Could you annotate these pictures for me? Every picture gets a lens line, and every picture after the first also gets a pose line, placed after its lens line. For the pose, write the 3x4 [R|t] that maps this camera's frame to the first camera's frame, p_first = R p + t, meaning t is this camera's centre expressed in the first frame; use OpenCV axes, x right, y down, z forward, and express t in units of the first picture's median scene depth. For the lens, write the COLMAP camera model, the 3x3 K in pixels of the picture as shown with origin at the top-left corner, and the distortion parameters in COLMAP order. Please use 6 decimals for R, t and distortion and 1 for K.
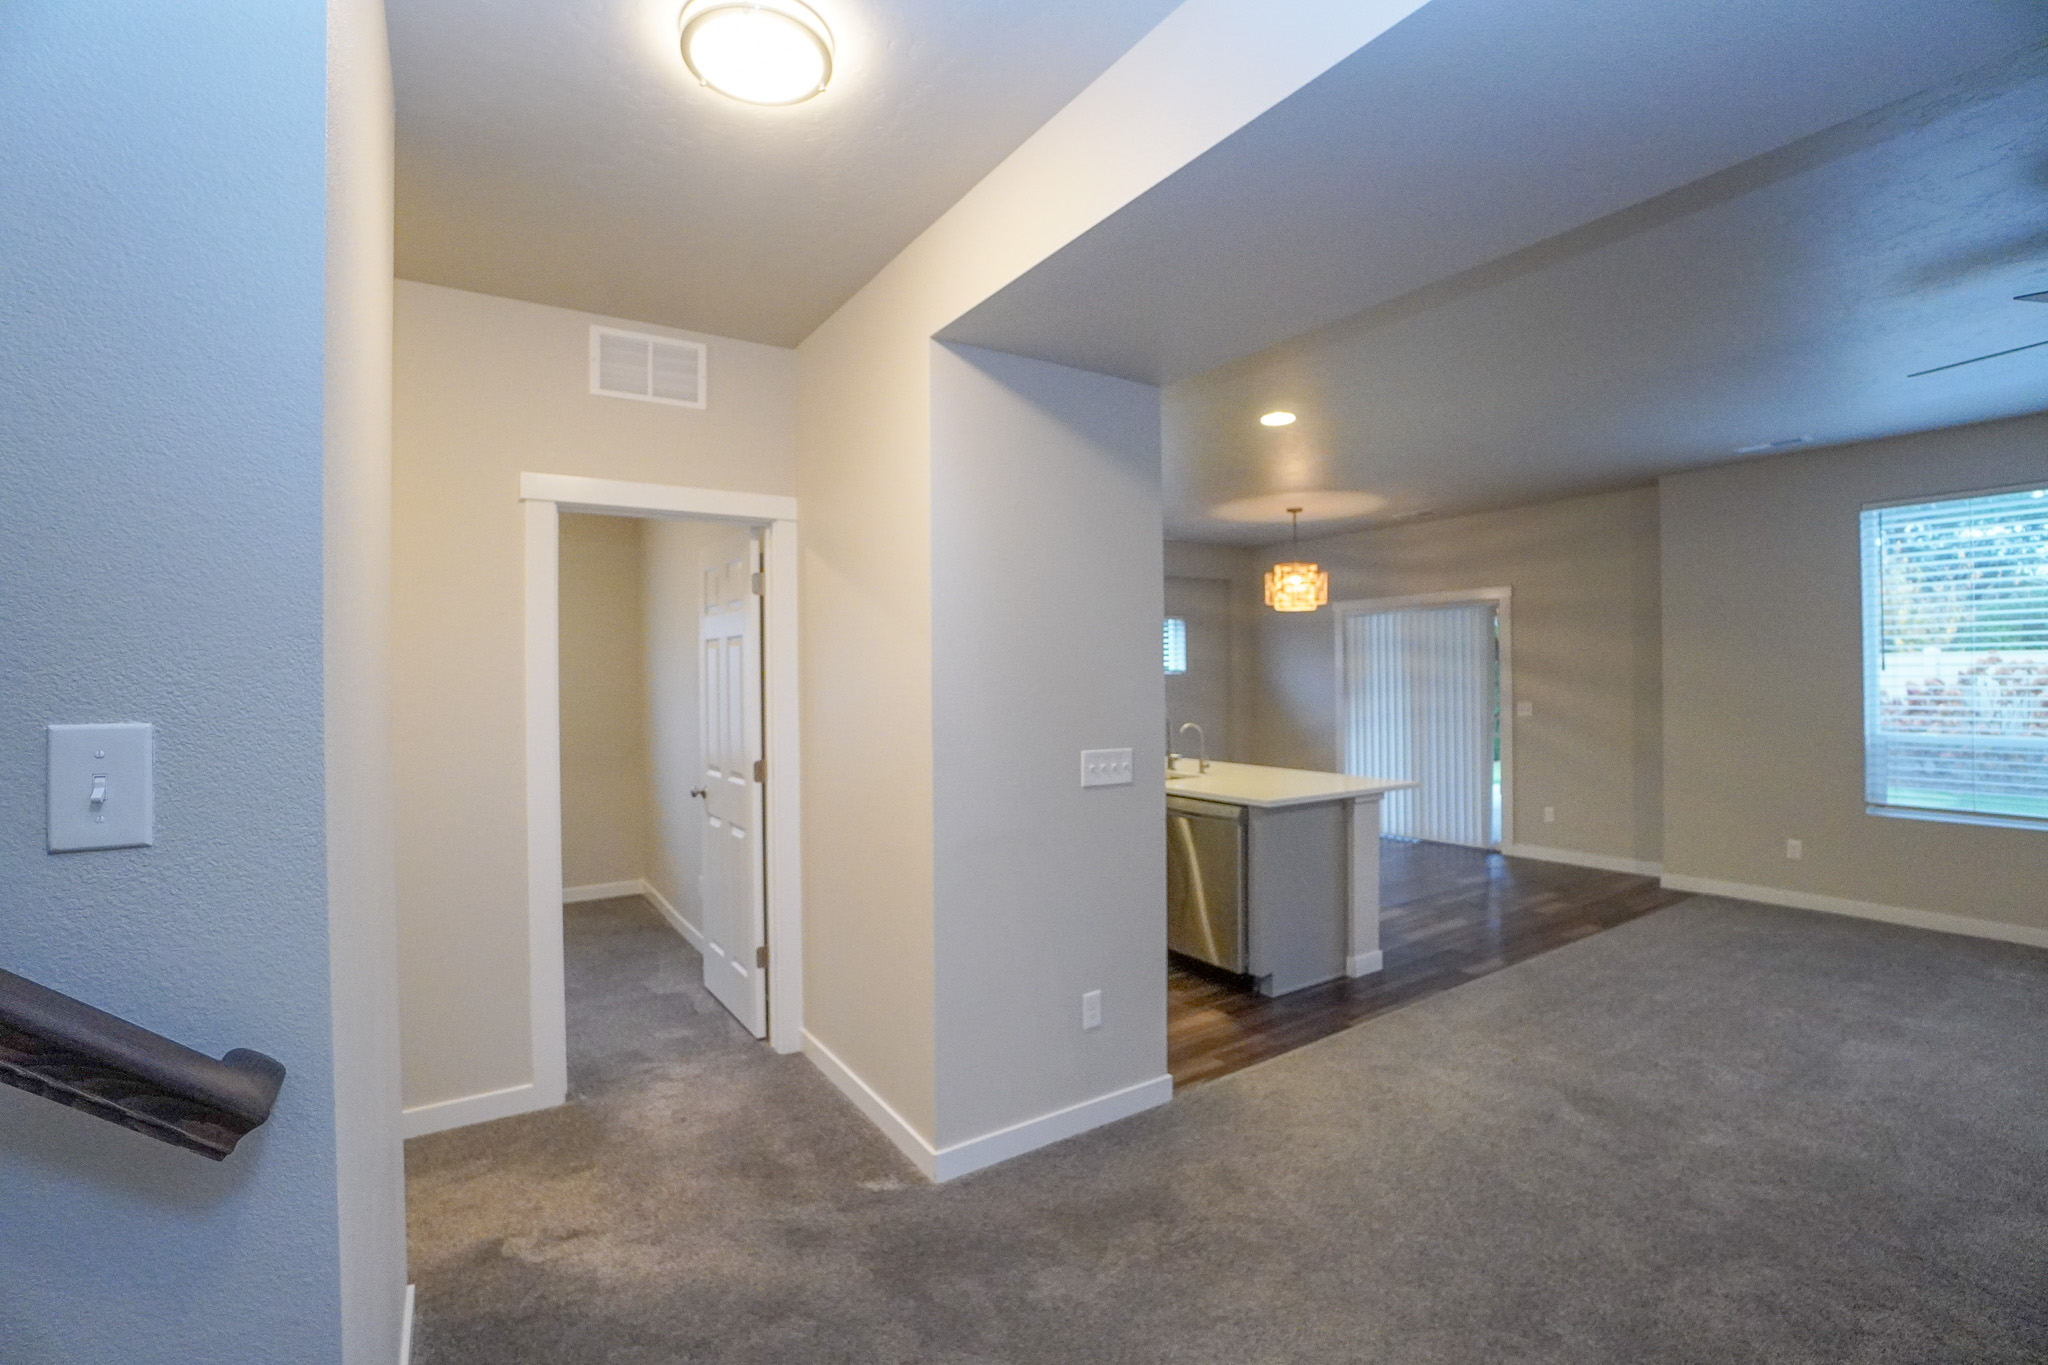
lens RADIAL K [[880.1, 0, 1014.4], [0, 880.1, 685.4], [0, 0, 1]] dist [-0.029601, 0.000536]
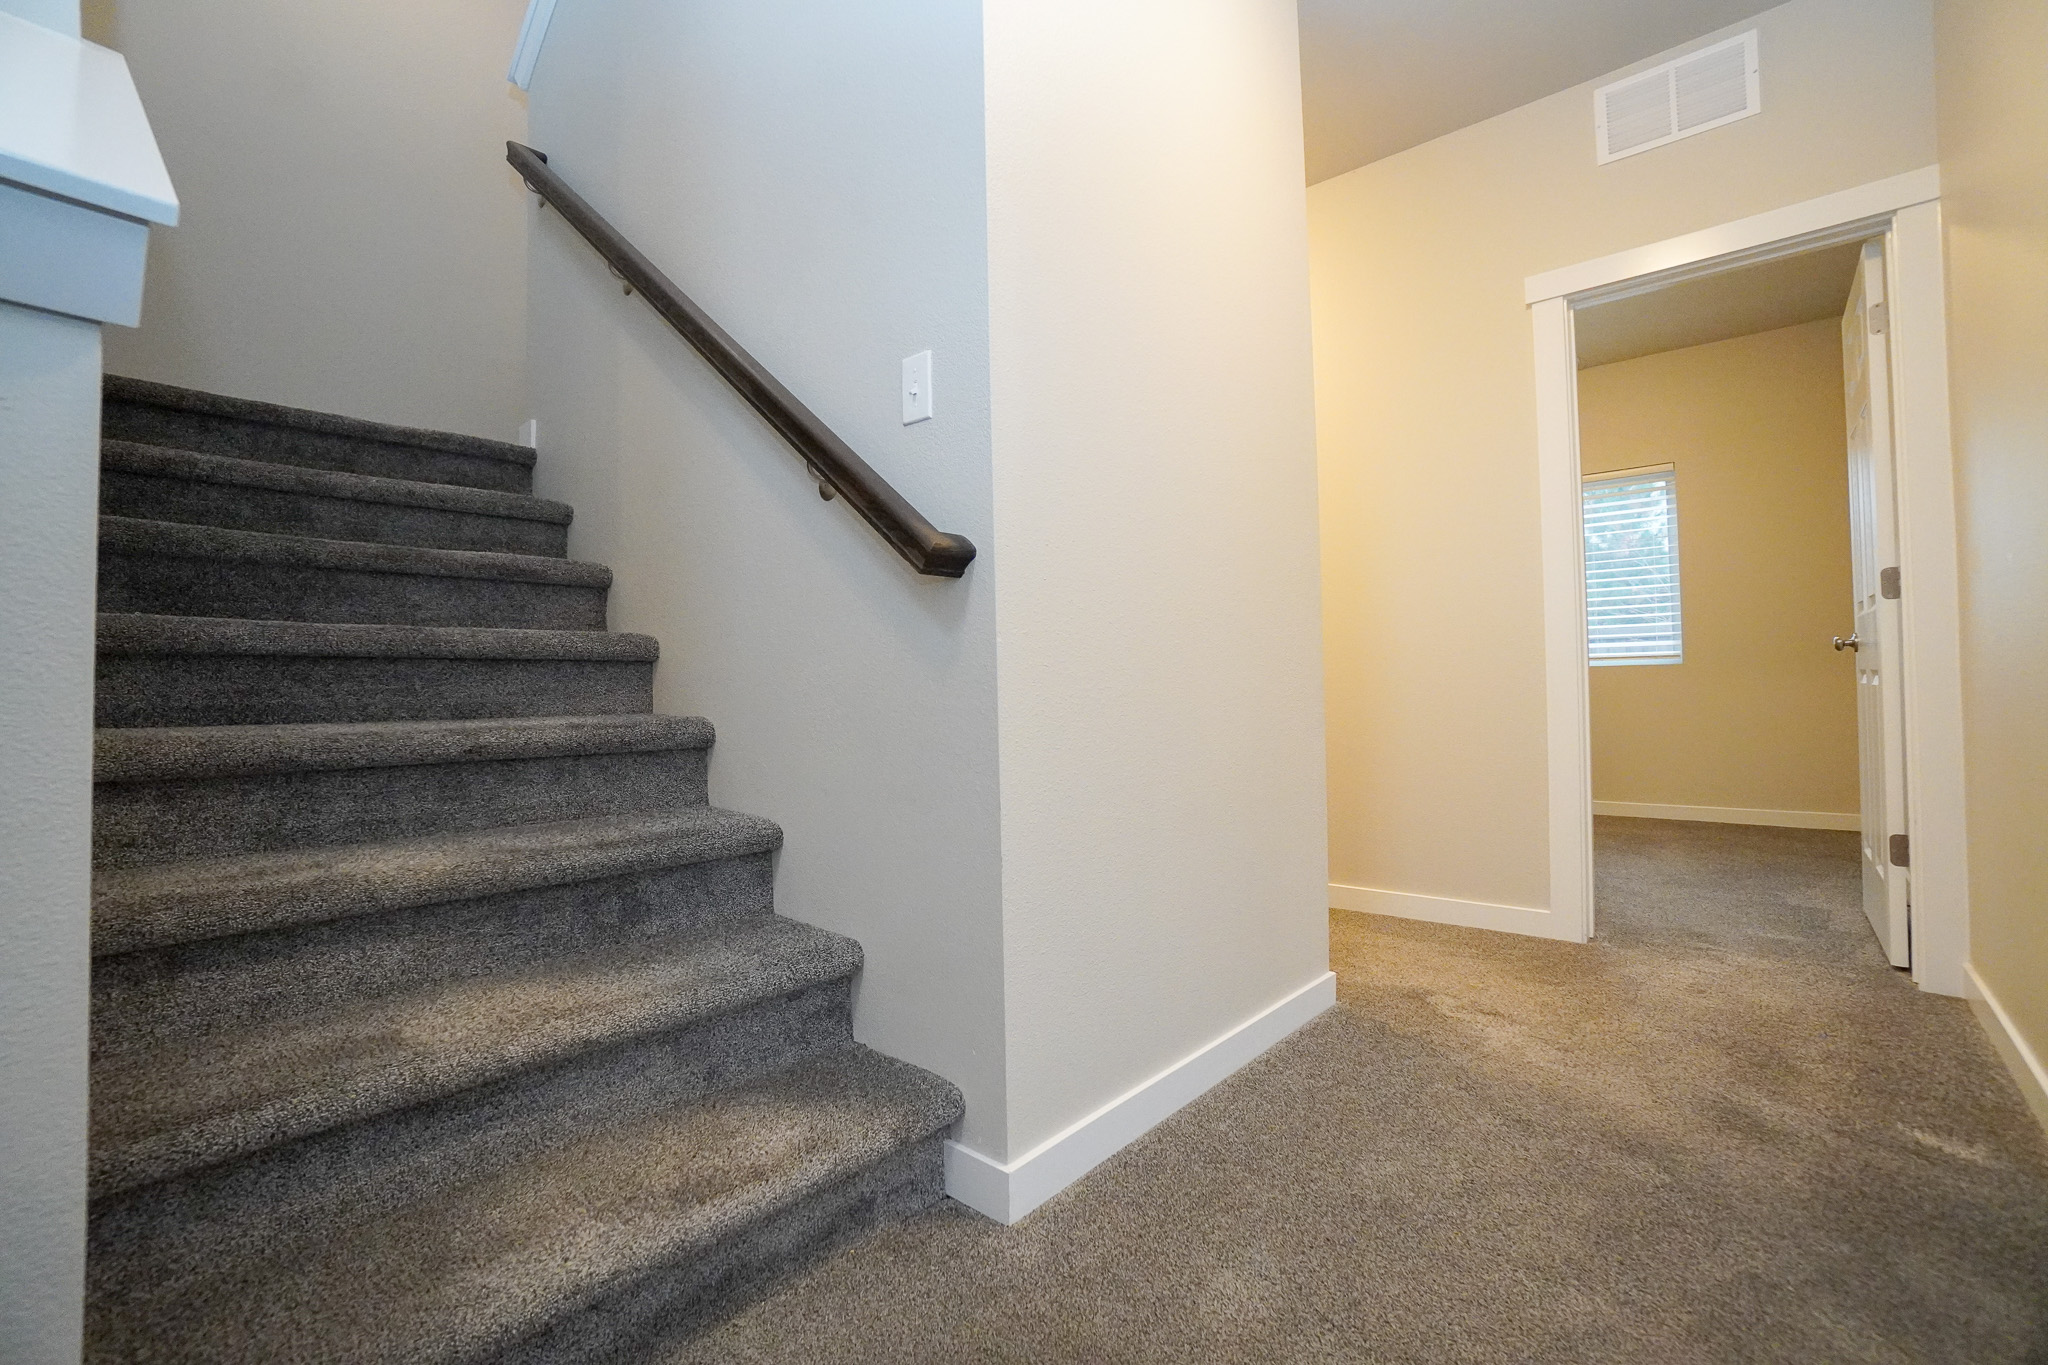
lens RADIAL K [[880.1, 0, 1020.1], [0, 880.1, 681.2], [0, 0, 1]] dist [-0.029601, 0.000536]
pose [[0.253931, -0.022550, -0.966959, 0.245144], [0.015524, 0.999694, -0.019236, 0.241833], [0.967098, -0.010126, 0.254203, 0.222156]]
